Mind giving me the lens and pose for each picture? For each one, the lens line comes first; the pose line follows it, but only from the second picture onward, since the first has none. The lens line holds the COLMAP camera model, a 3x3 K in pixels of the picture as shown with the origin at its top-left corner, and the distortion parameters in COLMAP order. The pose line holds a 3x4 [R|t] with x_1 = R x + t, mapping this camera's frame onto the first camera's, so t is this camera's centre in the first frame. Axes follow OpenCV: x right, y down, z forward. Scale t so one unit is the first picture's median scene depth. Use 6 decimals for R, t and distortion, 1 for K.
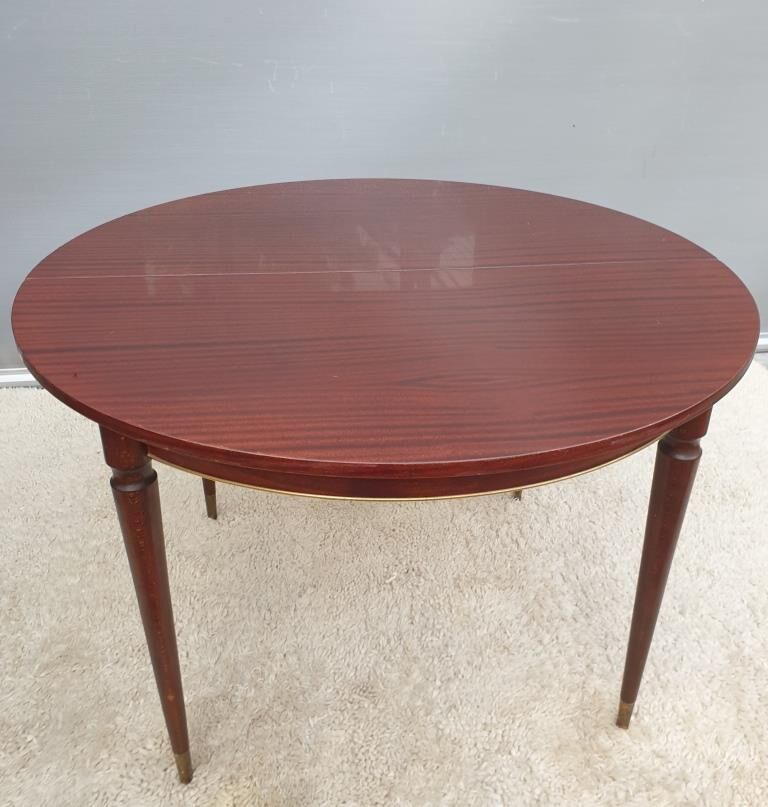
lens RADIAL K [[696.2, 0, 392.4], [0, 696.2, 422.9], [0, 0, 1]] dist [-0.004853, 0.000062]
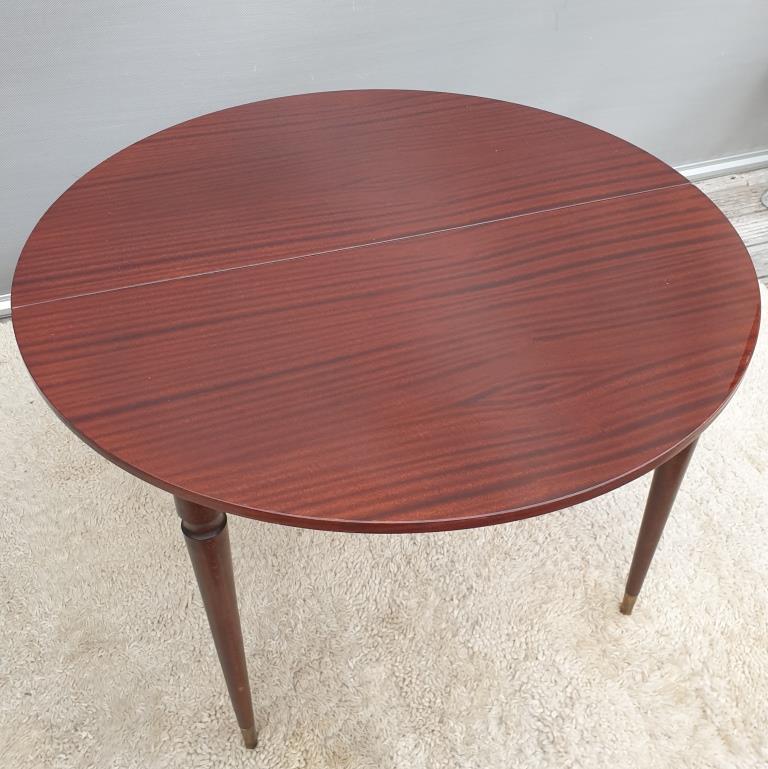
lens RADIAL K [[733.4, 0, 358.6], [0, 733.4, 353.5], [0, 0, 1]] dist [-0.002494, 0.000000]
pose [[0.981819, -0.144067, 0.123597, -0.160515], [0.122762, 0.978550, 0.165437, -0.199079], [-0.144780, -0.147256, 0.978445, -0.023493]]
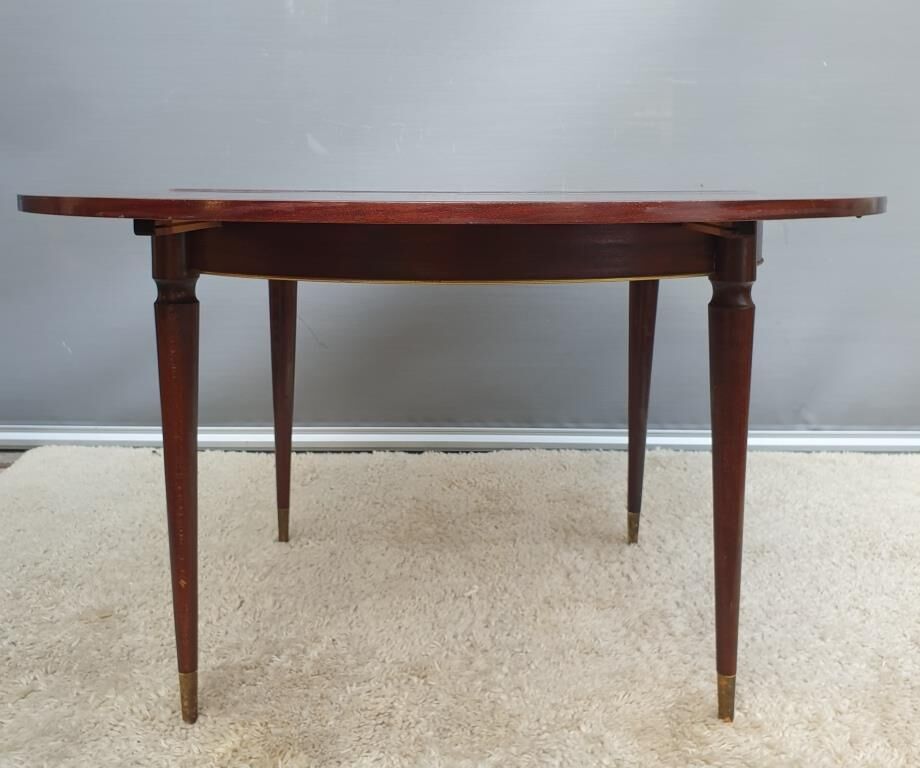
lens RADIAL K [[830.7, 0, 460.4], [0, 830.7, 386.9], [0, 0, 1]] dist [-0.043793, 0.071233]
pose [[0.991219, 0.021546, -0.130460, 0.130936], [-0.063267, 0.943647, -0.324849, 0.368852], [0.116109, 0.330251, 0.936725, -0.045993]]
